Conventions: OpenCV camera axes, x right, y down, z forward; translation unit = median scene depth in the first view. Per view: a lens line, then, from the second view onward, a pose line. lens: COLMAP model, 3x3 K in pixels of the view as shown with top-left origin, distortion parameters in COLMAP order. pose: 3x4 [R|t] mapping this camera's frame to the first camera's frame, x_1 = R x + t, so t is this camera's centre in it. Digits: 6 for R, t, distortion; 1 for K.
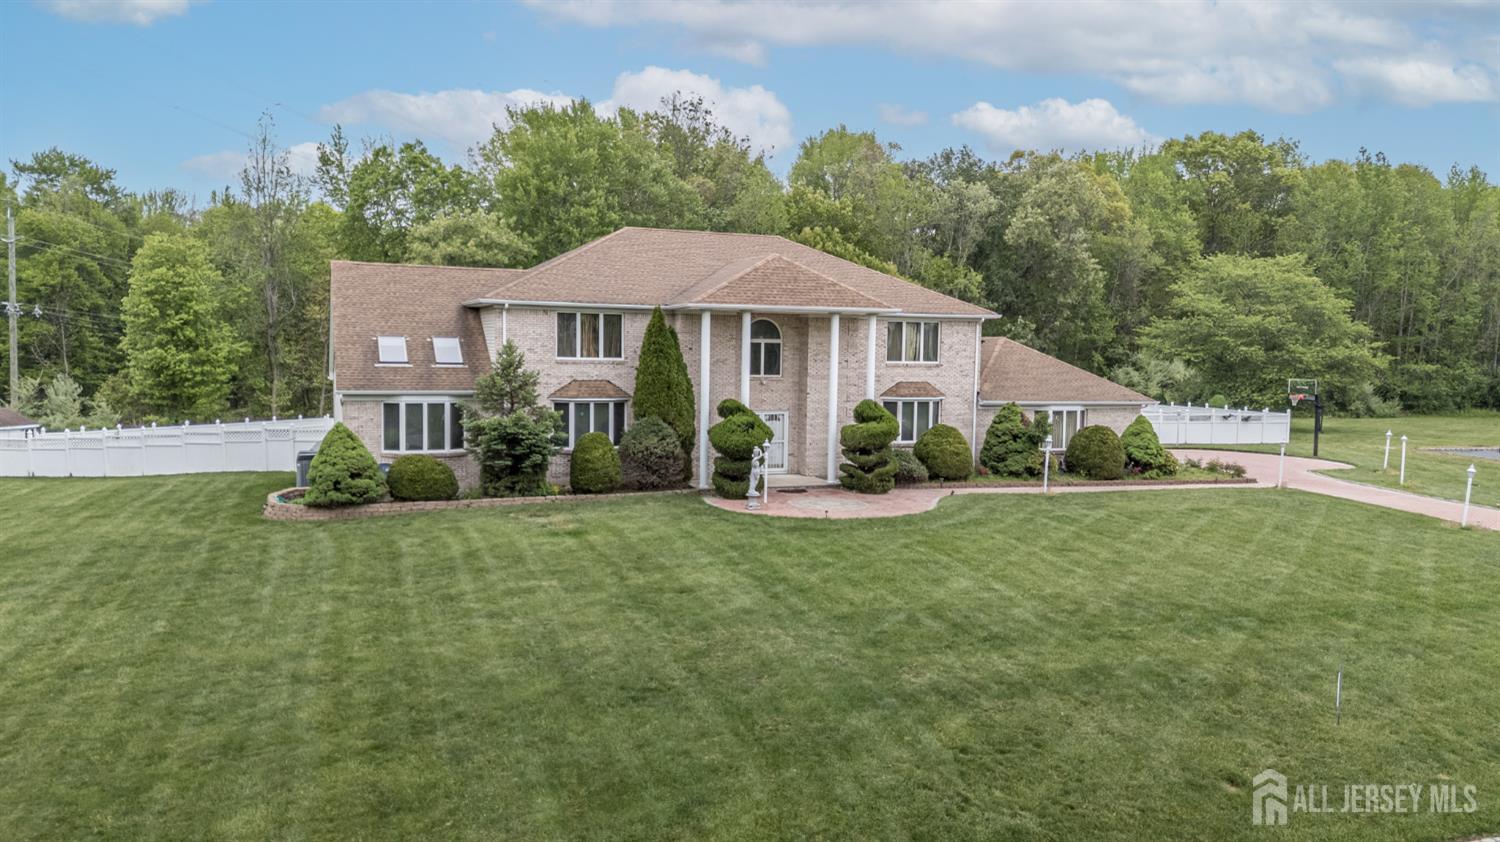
lens RADIAL K [[1095.9, 0, 750.0], [0, 1095.9, 421.0], [0, 0, 1]] dist [0.105736, -0.131473]
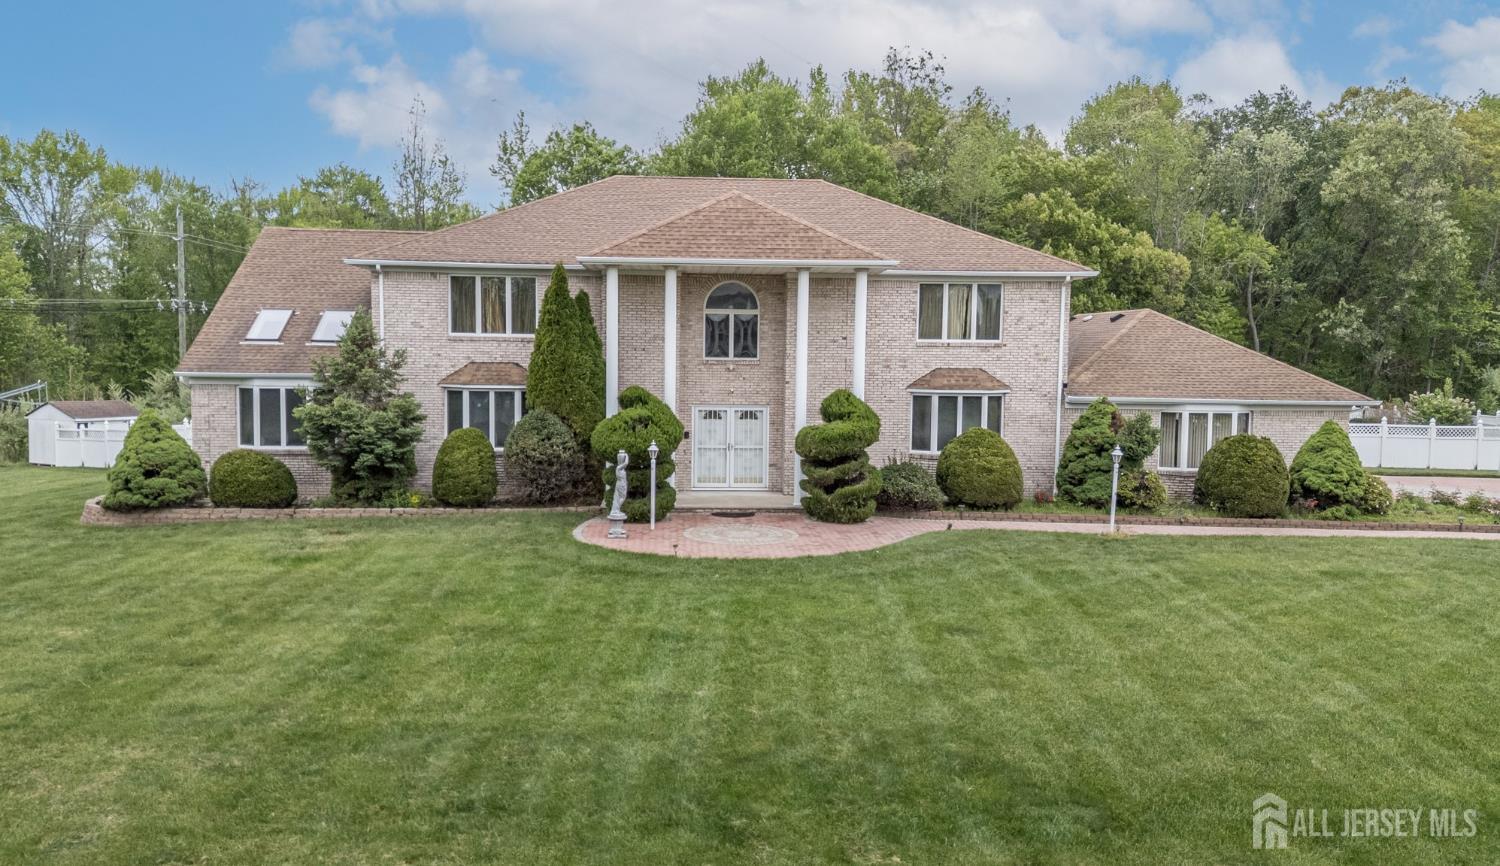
lens RADIAL K [[1129.3, 0, 750.0], [0, 1129.3, 433.0], [0, 0, 1]] dist [0.087973, -0.117489]
pose [[0.945487, 0.018660, -0.325126, 0.278442], [-0.018876, 0.999819, 0.002490, 0.007397], [0.325113, 0.003783, 0.945667, 0.282384]]
